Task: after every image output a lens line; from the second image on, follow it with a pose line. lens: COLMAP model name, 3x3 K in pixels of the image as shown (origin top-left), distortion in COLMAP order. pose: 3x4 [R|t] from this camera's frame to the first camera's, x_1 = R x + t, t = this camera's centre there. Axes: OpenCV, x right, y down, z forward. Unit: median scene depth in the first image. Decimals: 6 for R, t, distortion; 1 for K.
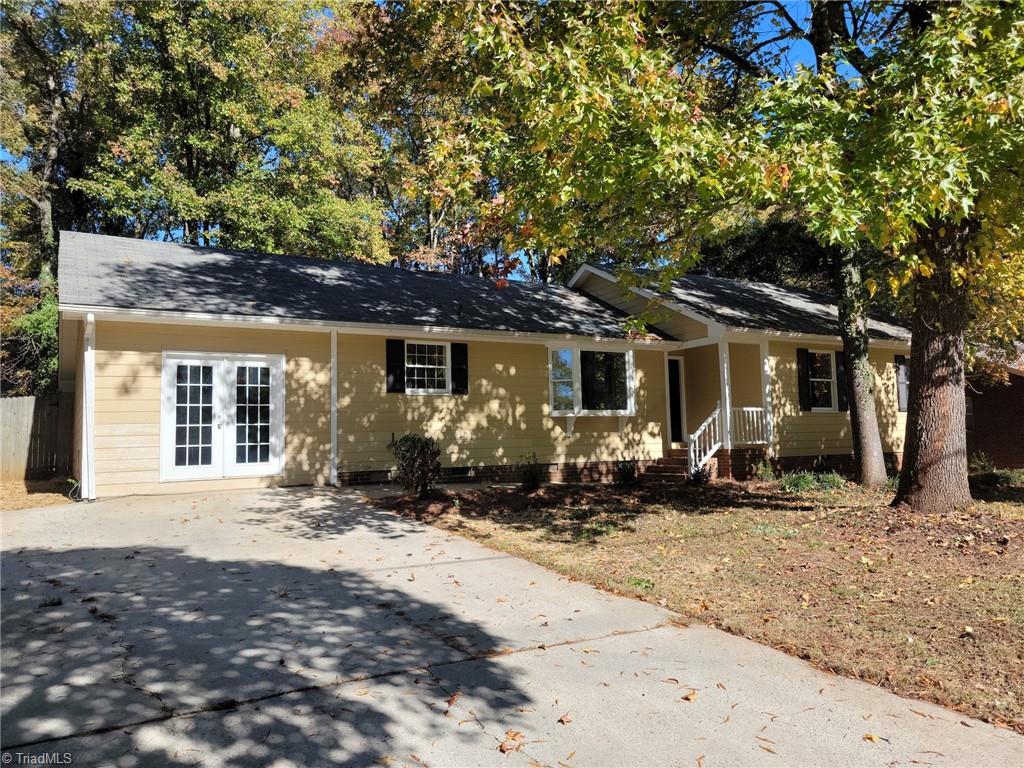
lens RADIAL K [[766.5, 0, 508.7], [0, 766.5, 388.3], [0, 0, 1]] dist [0.078752, -0.048980]
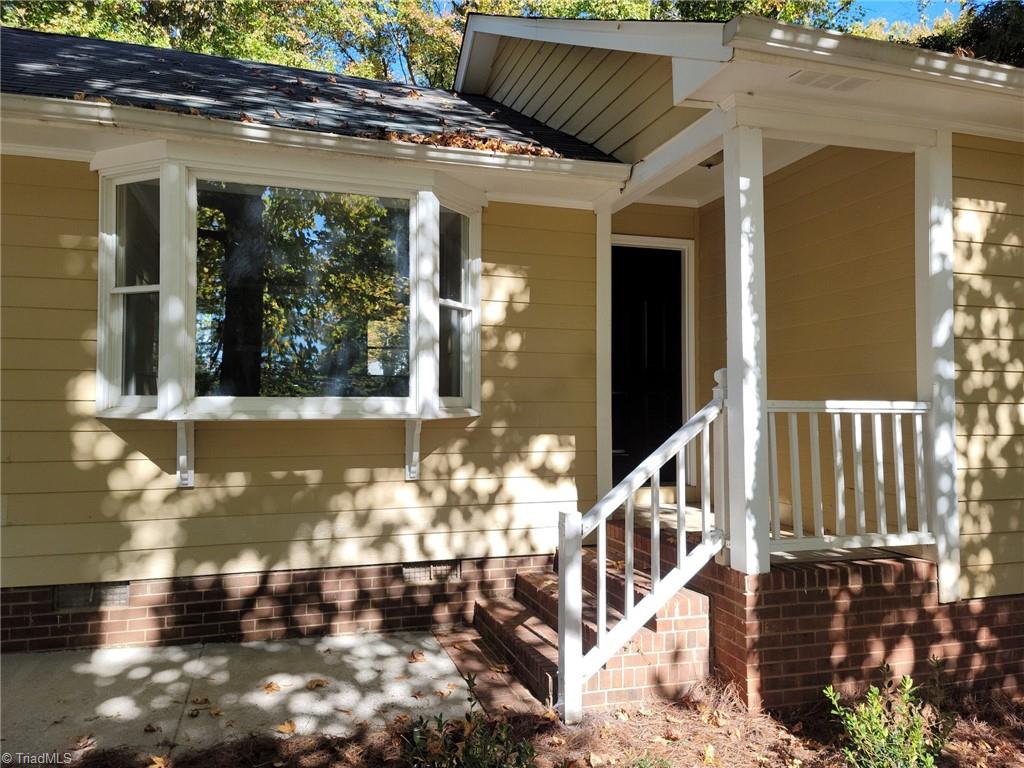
lens RADIAL K [[766.5, 0, 514.5], [0, 766.5, 386.6], [0, 0, 1]] dist [0.078752, -0.048980]
pose [[0.977335, 0.016625, -0.211045, 0.258393], [-0.007545, 0.999014, 0.043758, 0.010680], [0.211565, -0.041174, 0.976496, 0.739560]]
